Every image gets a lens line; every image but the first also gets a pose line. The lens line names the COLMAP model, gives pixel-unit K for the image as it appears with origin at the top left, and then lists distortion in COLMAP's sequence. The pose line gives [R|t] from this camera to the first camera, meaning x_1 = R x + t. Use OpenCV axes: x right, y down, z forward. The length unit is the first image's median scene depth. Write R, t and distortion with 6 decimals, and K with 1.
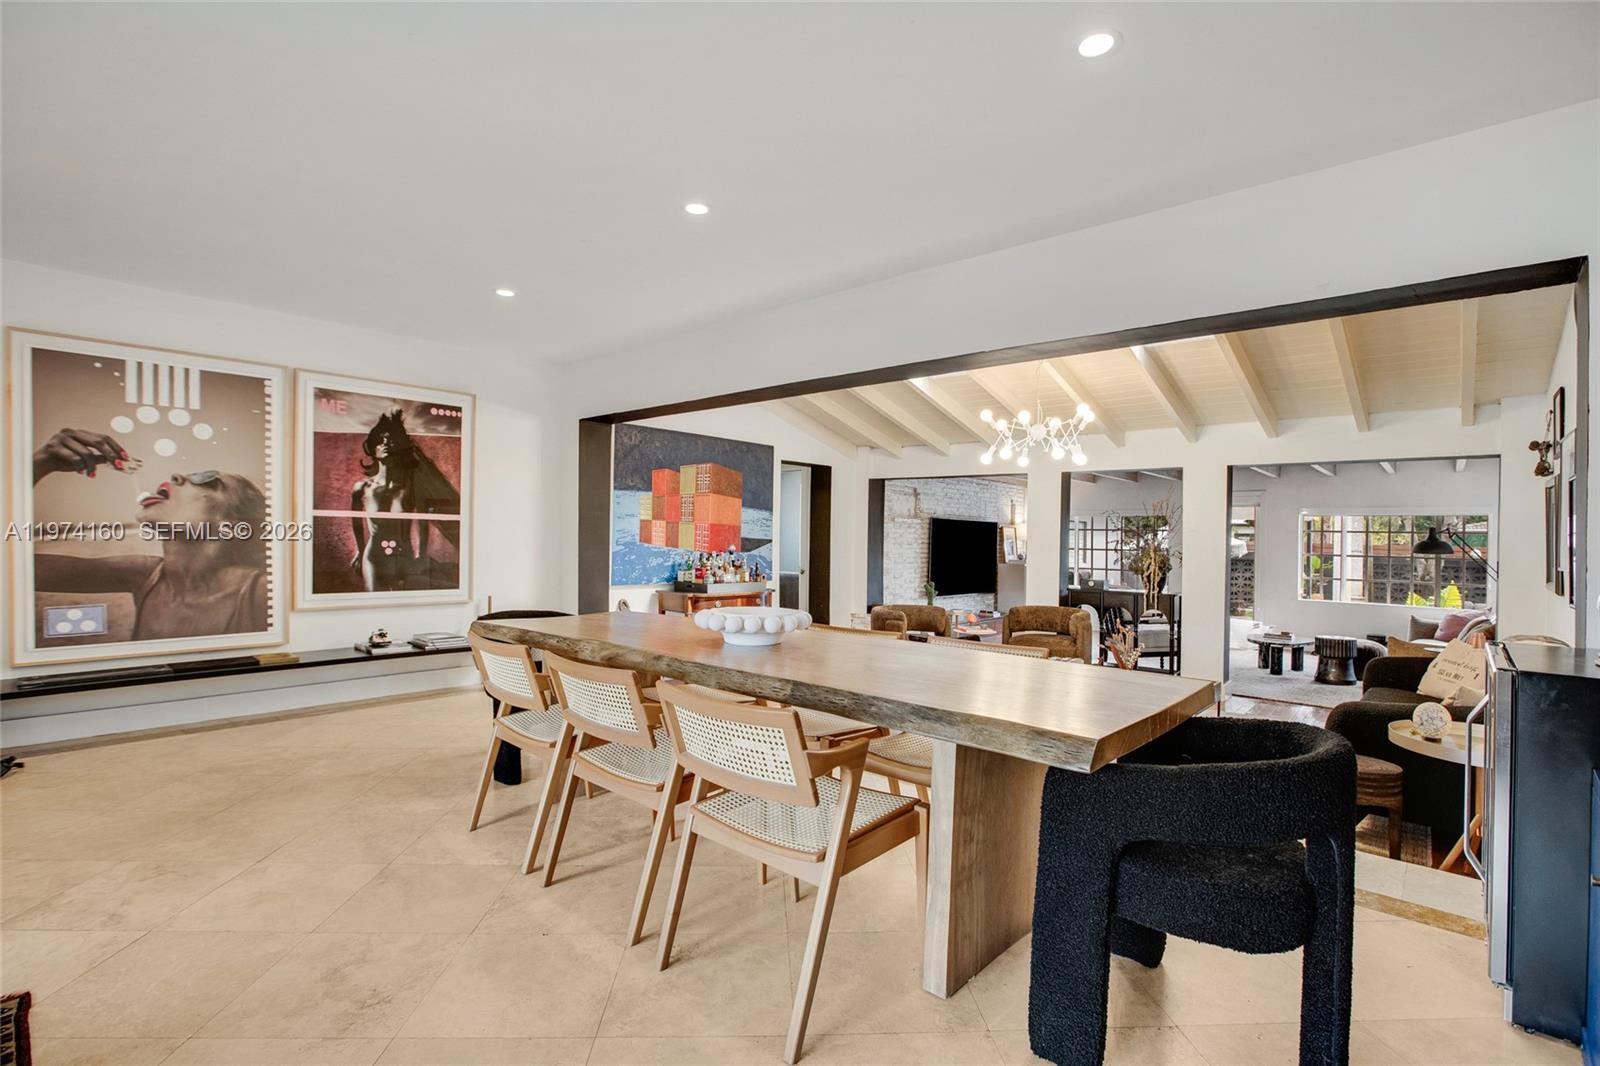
lens RADIAL K [[754.5, 0, 800.0], [0, 754.5, 533.0], [0, 0, 1]] dist [-0.020093, 0.000532]
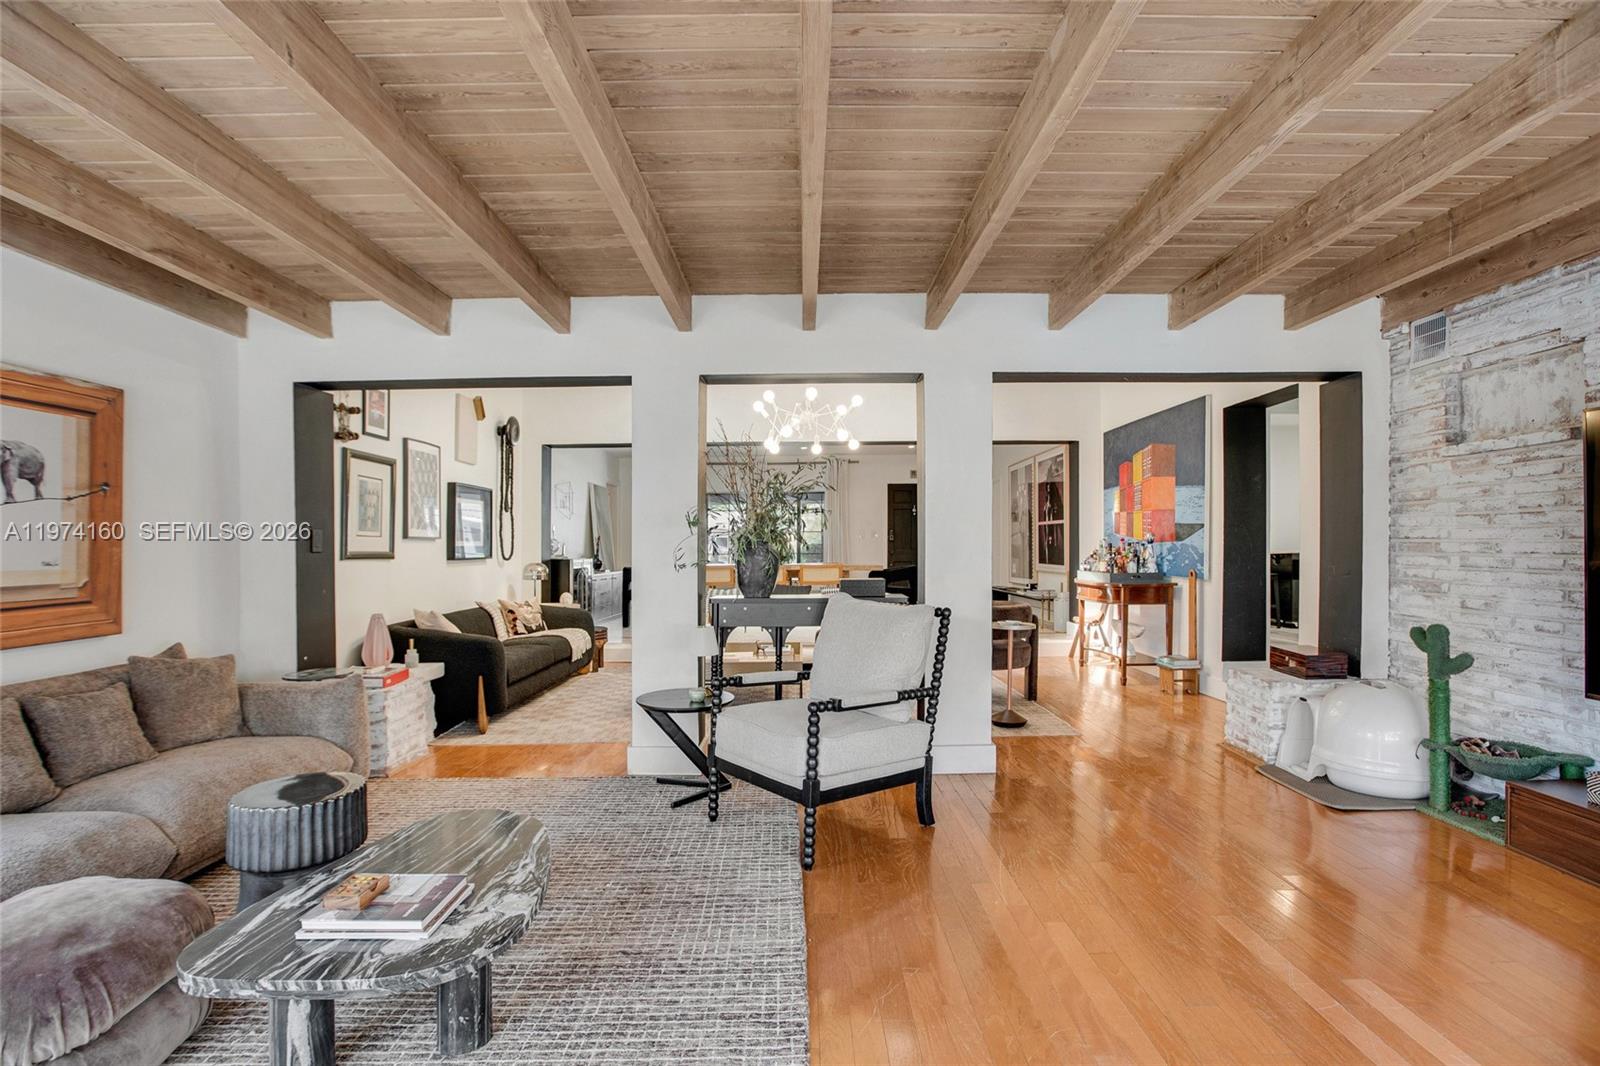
lens RADIAL K [[740.9, 0, 804.4], [0, 740.9, 548.0], [0, 0, 1]] dist [0.000385, 0.000592]
pose [[-0.730858, -0.011866, -0.682427, 2.035647], [-0.002095, 0.999883, -0.015142, 0.121524], [0.682527, -0.009637, -0.730797, 3.506617]]
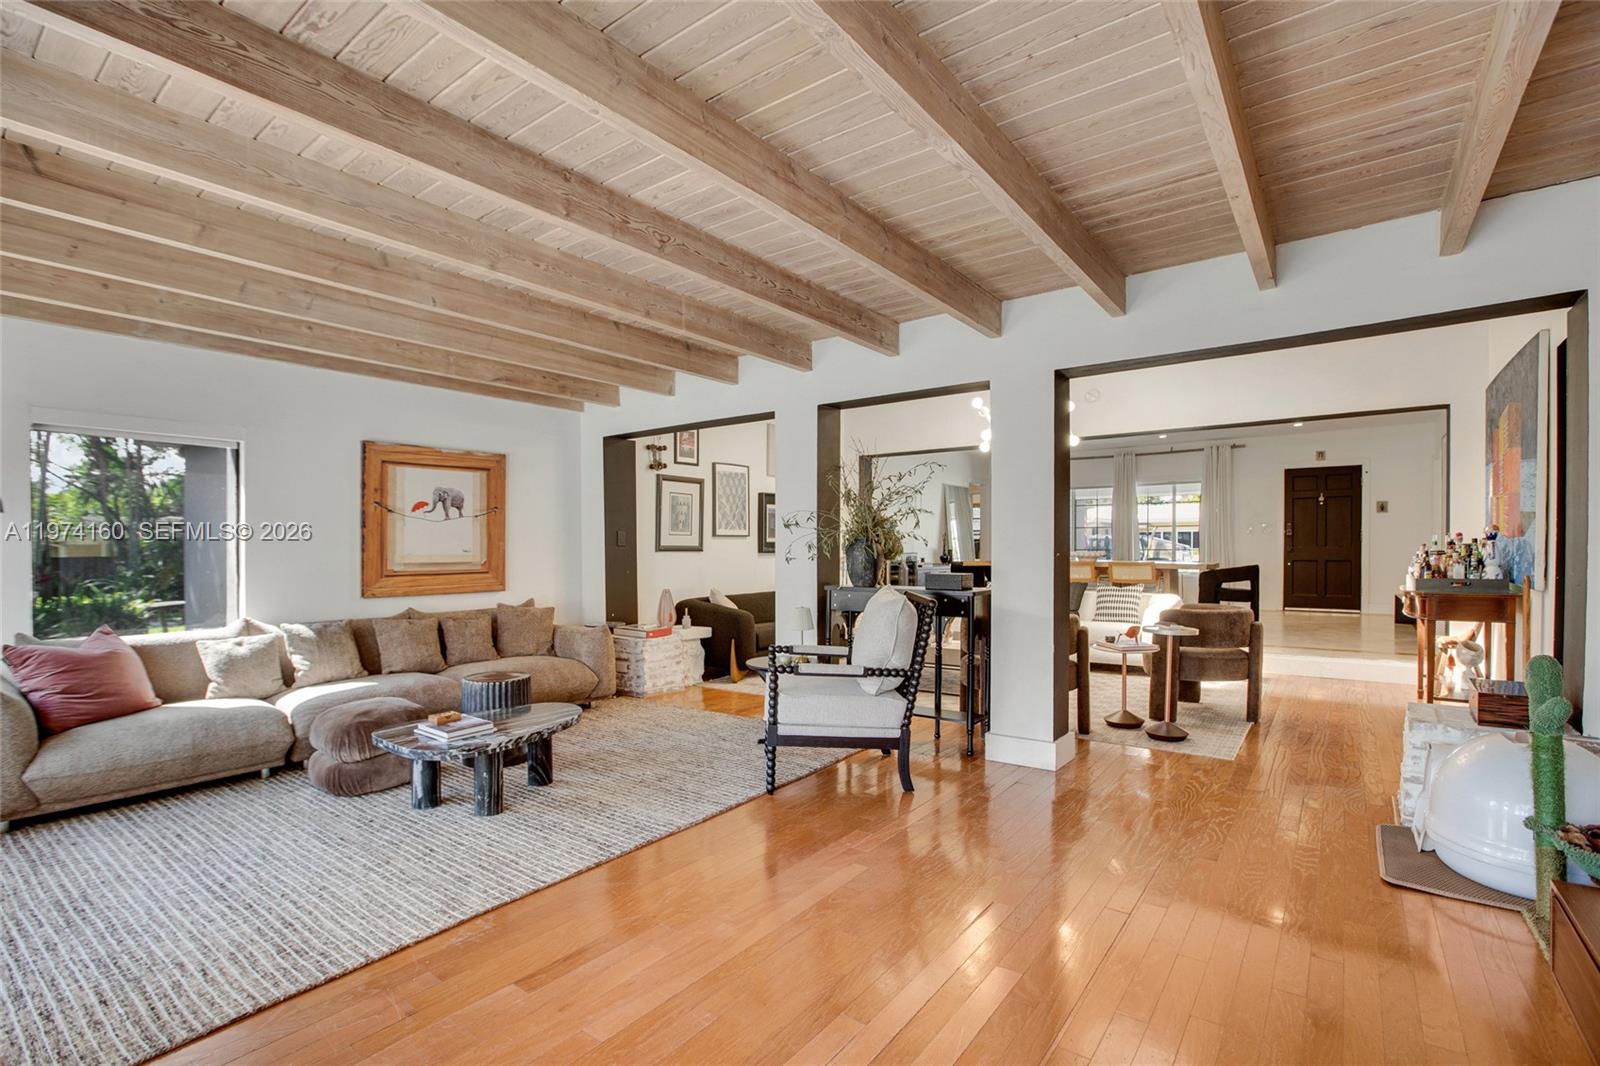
lens RADIAL K [[754.5, 0, 800.0], [0, 754.5, 533.0], [0, 0, 1]] dist [-0.020093, 0.000532]
pose [[-0.995035, -0.016163, -0.098203, 1.454116], [-0.013822, 0.999605, -0.024471, 0.118863], [0.098560, -0.022992, -0.994865, 4.062166]]
